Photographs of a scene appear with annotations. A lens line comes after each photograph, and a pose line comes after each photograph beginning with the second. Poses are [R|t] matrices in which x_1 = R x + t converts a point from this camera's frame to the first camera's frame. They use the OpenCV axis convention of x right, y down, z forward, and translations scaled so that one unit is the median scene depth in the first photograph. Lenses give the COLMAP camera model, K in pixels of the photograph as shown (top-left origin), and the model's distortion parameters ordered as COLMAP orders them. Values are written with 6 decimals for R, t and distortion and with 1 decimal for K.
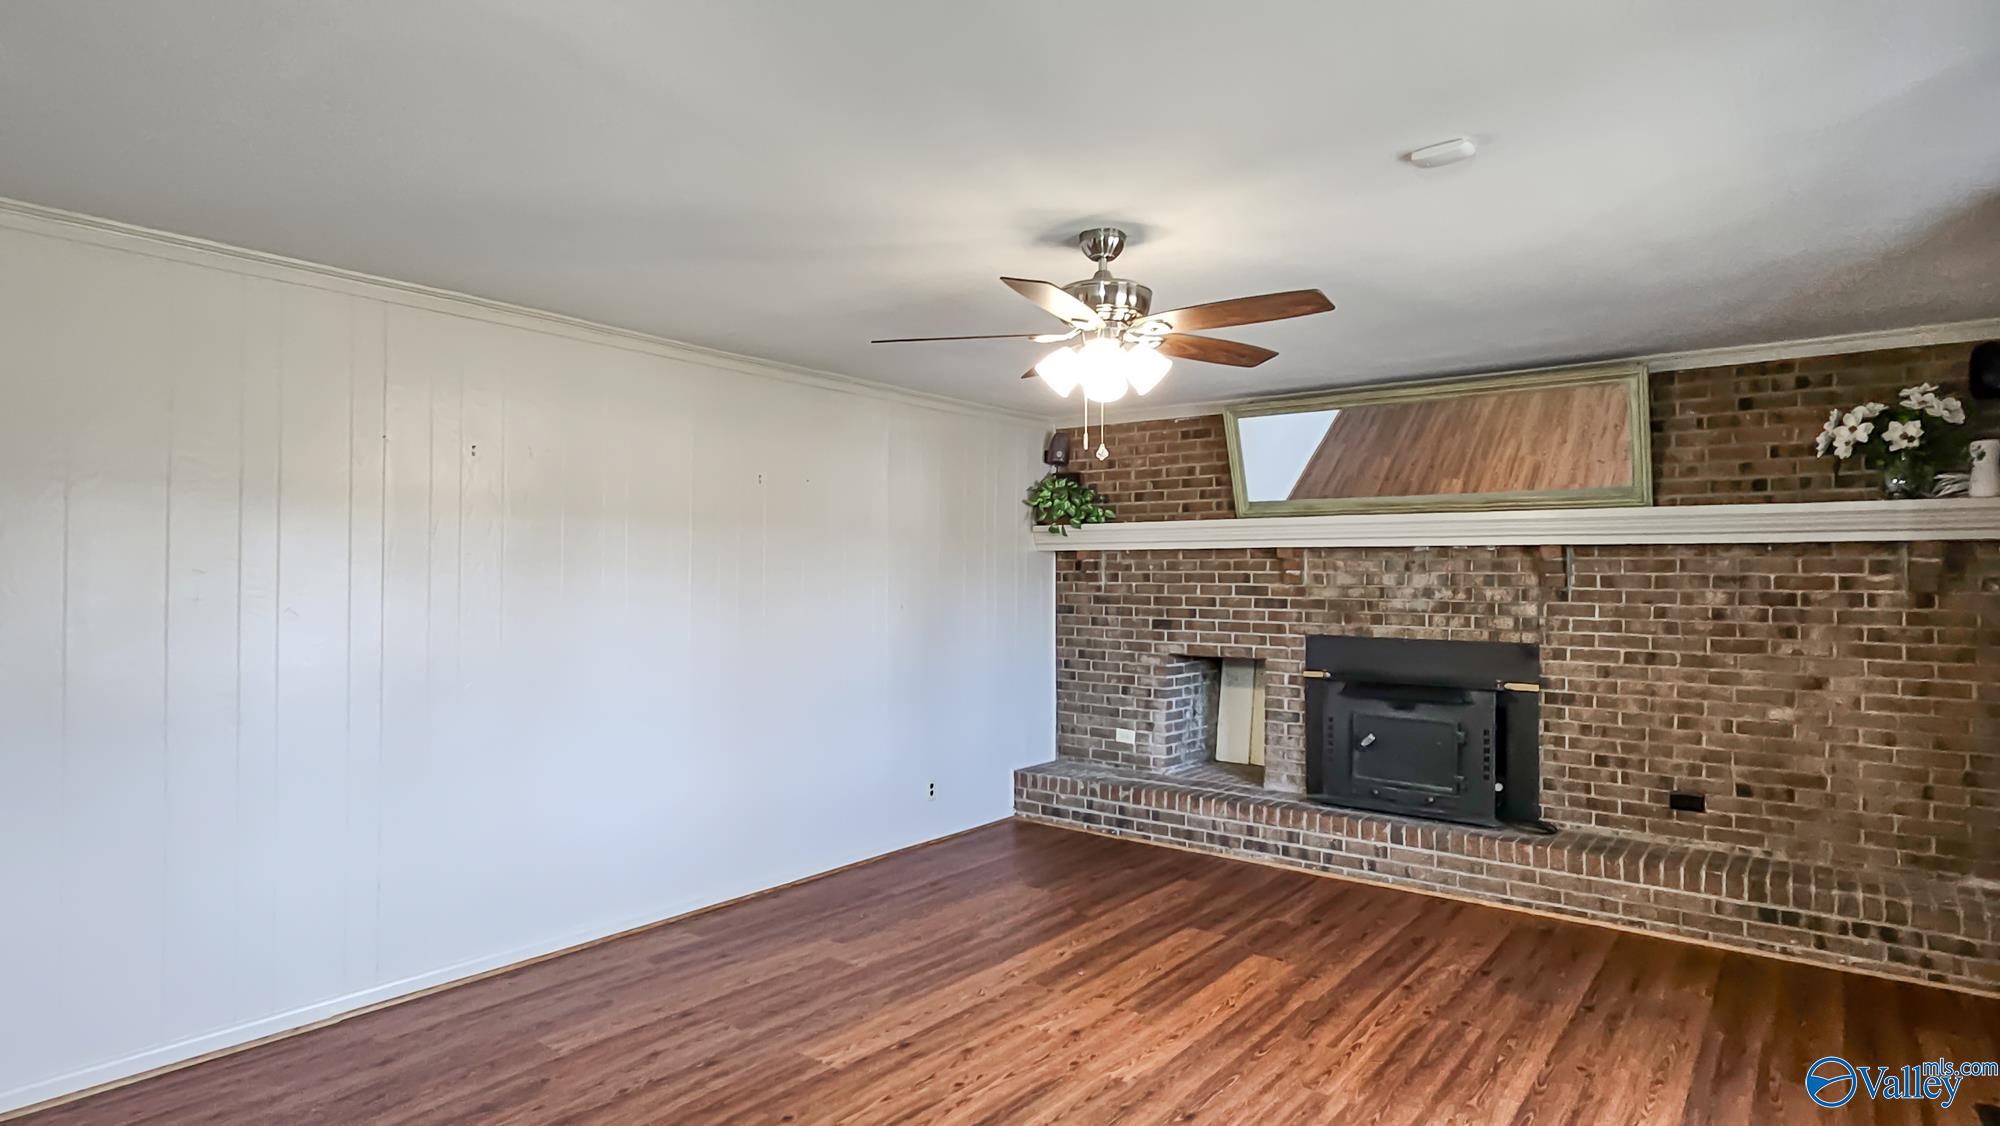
lens RADIAL K [[1041.2, 0, 1000.0], [0, 1041.2, 563.0], [0, 0, 1]] dist [0.005132, 0.000326]
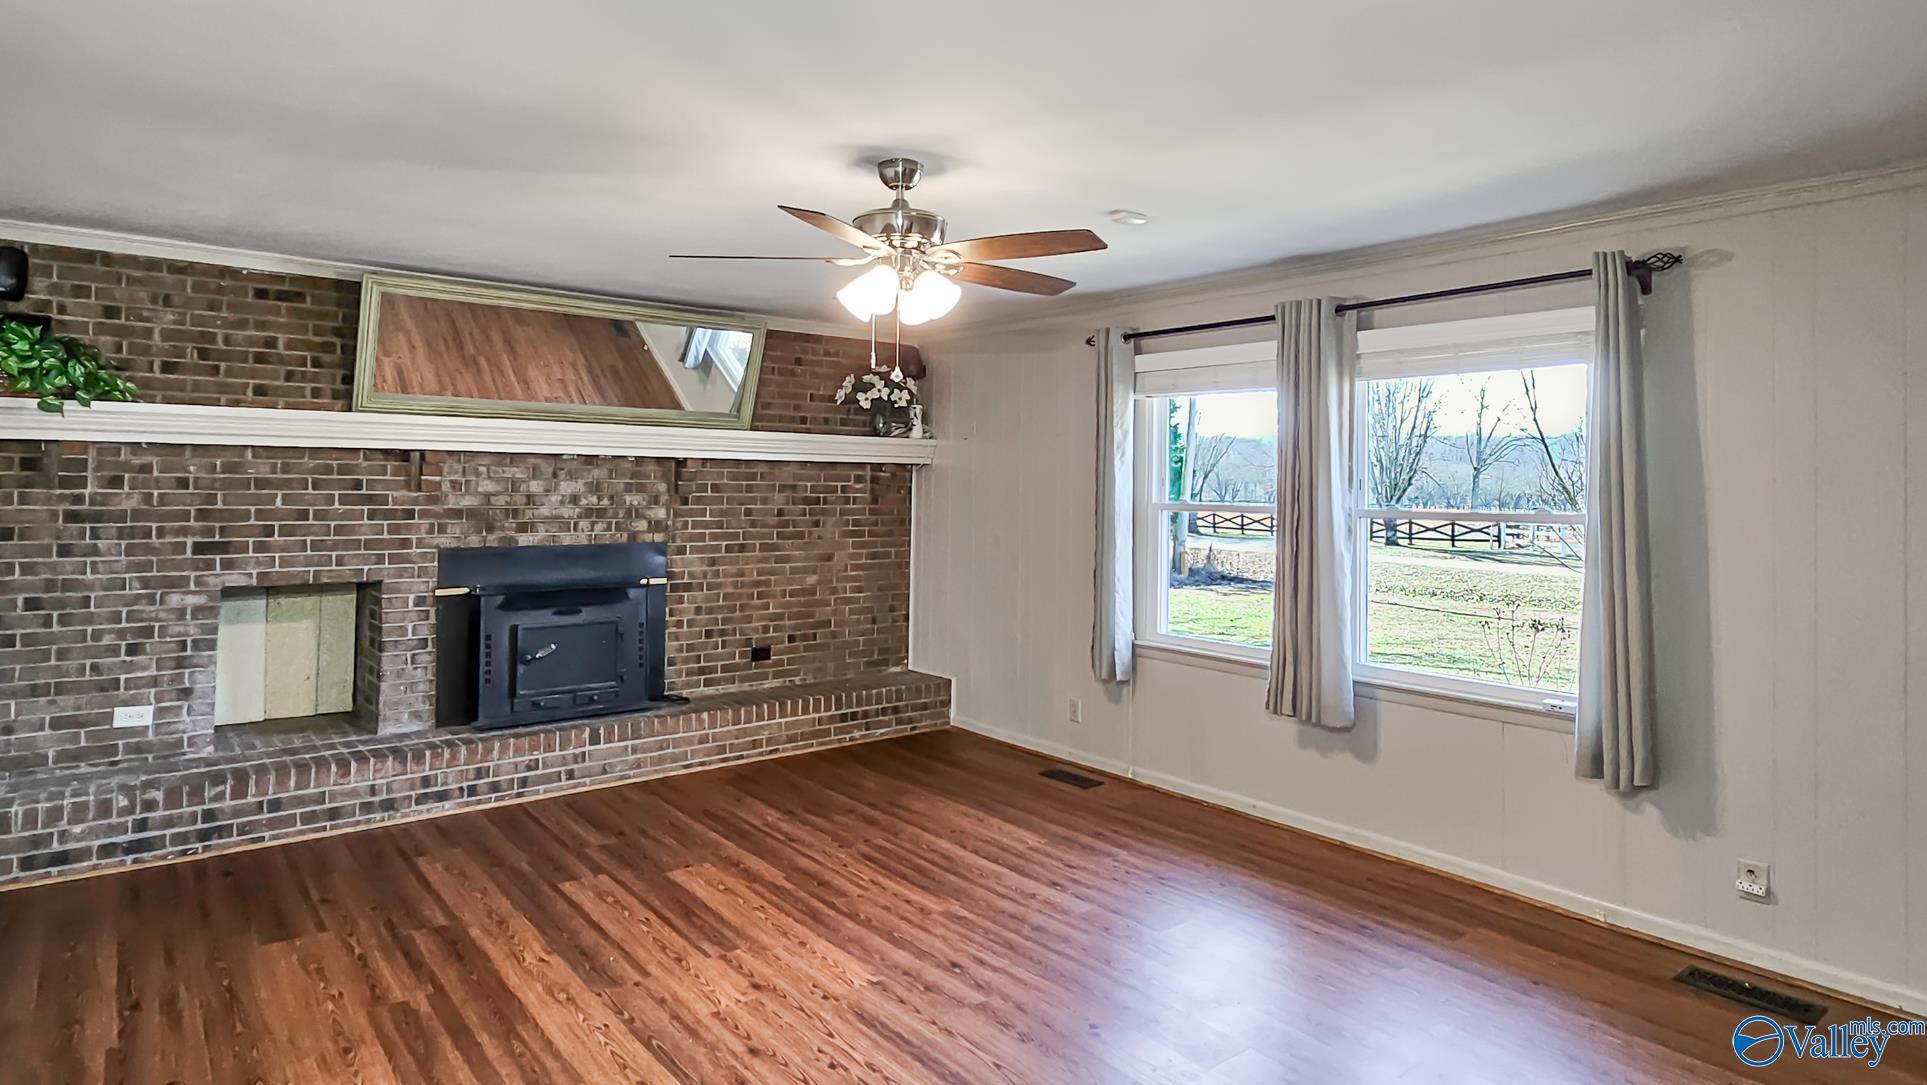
lens RADIAL K [[1026.9, 0, 959.2], [0, 1026.9, 458.6], [0, 0, 1]] dist [0.002442, -0.000256]
pose [[0.251368, 0.022425, 0.967632, -0.484475], [-0.021984, 0.999606, -0.017455, -0.002399], [-0.967642, -0.016884, 0.251761, 0.380942]]
